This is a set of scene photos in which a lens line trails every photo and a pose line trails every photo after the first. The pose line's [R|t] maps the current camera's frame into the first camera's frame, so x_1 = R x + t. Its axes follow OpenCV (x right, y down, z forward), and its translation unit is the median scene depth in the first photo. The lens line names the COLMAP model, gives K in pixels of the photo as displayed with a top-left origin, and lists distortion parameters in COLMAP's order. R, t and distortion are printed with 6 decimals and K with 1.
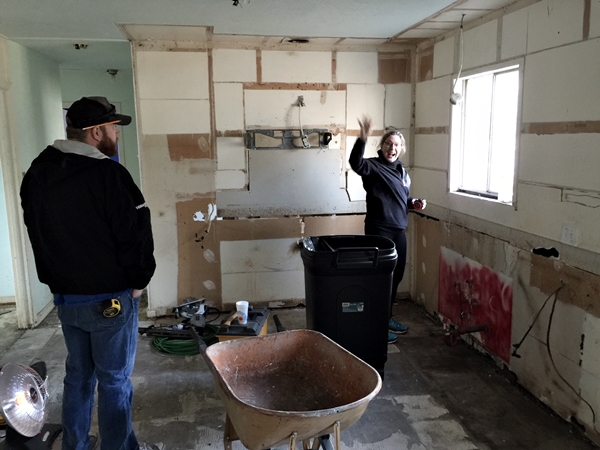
lens RADIAL K [[523.7, 0, 295.2], [0, 523.7, 222.3], [0, 0, 1]] dist [0.076166, -0.089782]
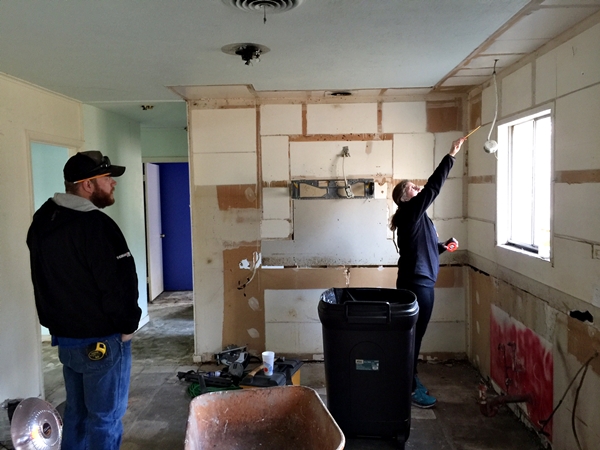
lens RADIAL K [[523.7, 0, 298.4], [0, 523.7, 221.1], [0, 0, 1]] dist [0.076166, -0.089782]
pose [[0.978659, 0.007492, -0.205355, 0.141796], [-0.026929, 0.995393, -0.092024, -0.004369], [0.203719, 0.095590, 0.974352, 0.020015]]
